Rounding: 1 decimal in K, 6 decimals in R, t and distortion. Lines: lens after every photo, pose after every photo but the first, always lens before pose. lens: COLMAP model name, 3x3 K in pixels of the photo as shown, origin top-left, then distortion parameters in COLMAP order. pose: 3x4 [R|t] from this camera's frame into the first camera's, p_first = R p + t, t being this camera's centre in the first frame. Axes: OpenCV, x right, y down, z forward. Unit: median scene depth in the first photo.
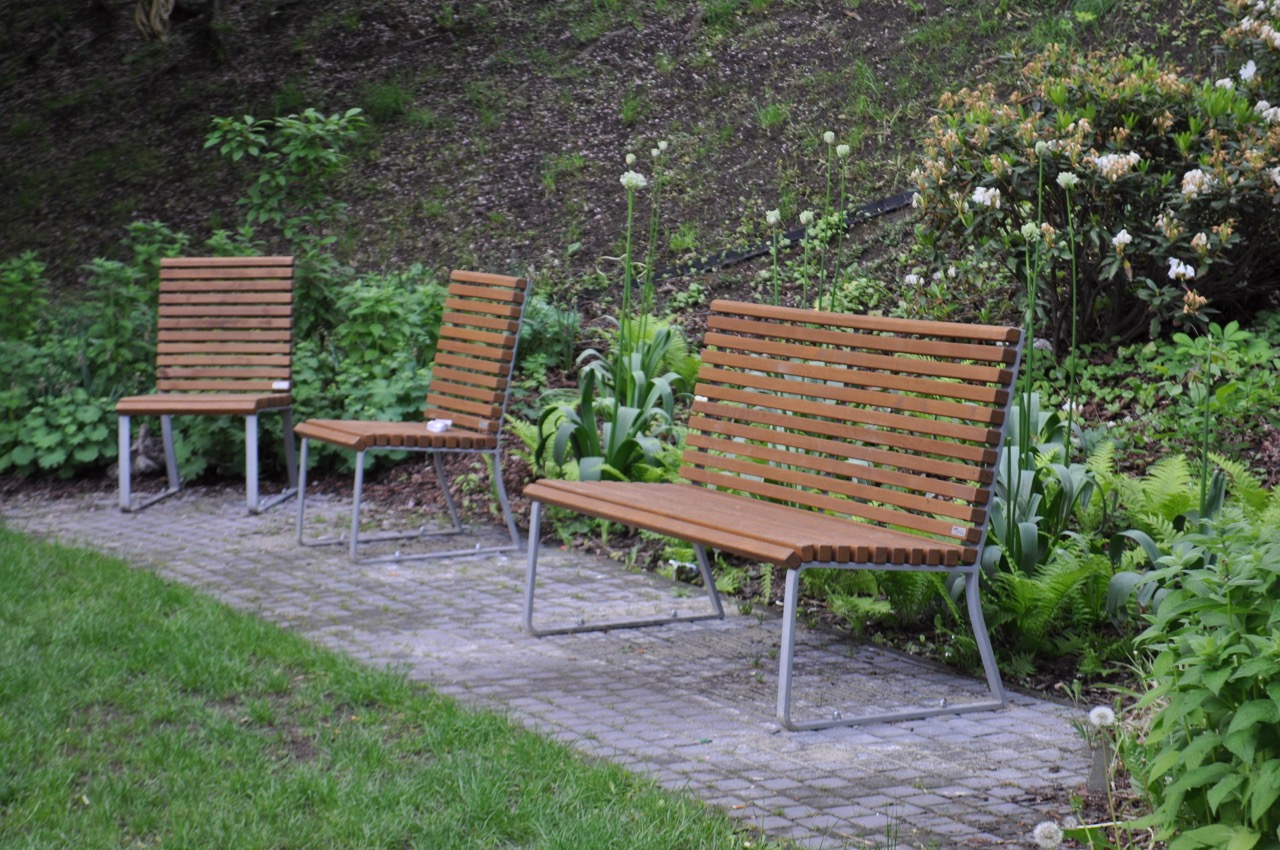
lens RADIAL K [[2894.0, 0, 641.5], [0, 2894.0, 425.2], [0, 0, 1]] dist [0.056282, 0.000000]
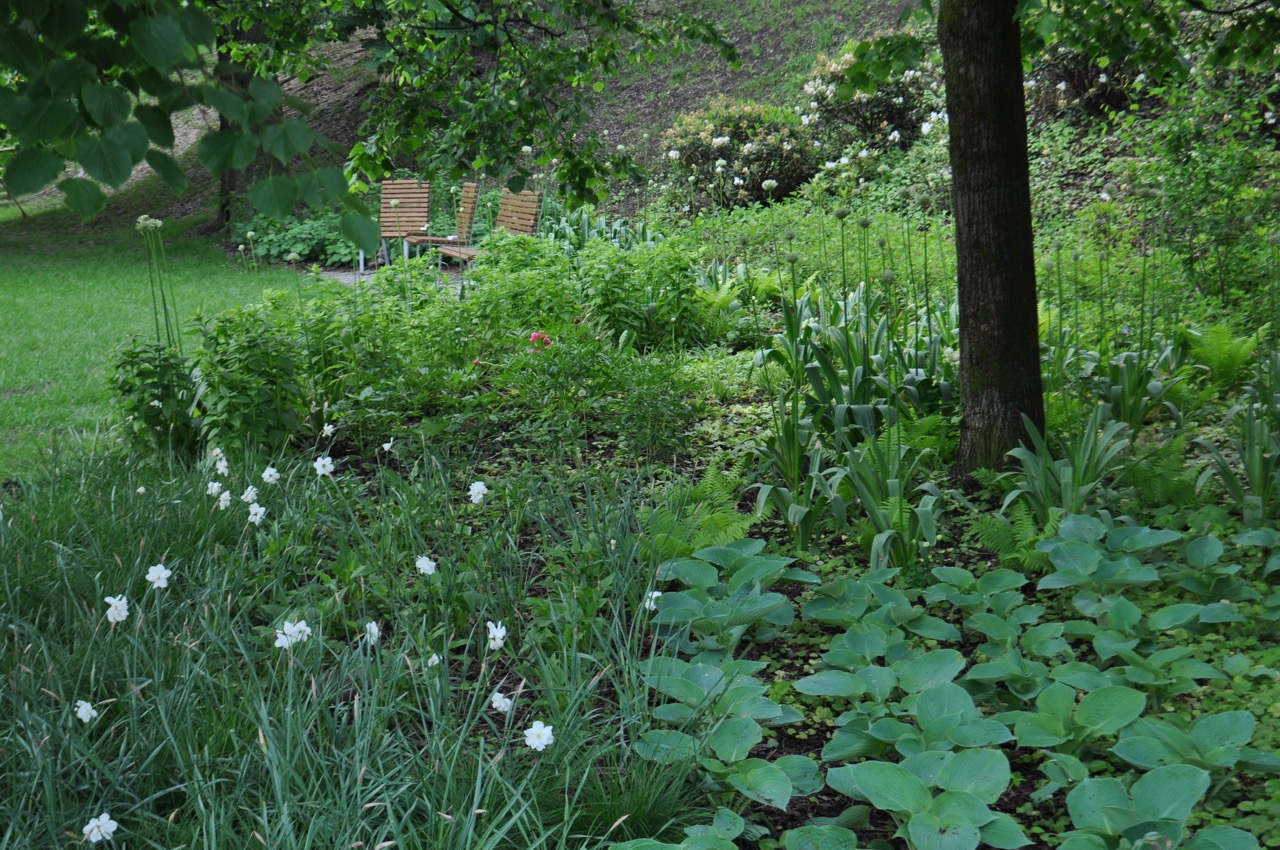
lens RADIAL K [[2203.2, 0, 640.9], [0, 2203.2, 426.1], [0, 0, 1]] dist [0.025449, 0.000000]
pose [[0.979965, 0.015853, -0.198538, 0.451188], [-0.008345, 0.999220, 0.038594, 0.083161], [0.198995, -0.036164, 0.979333, -0.892516]]
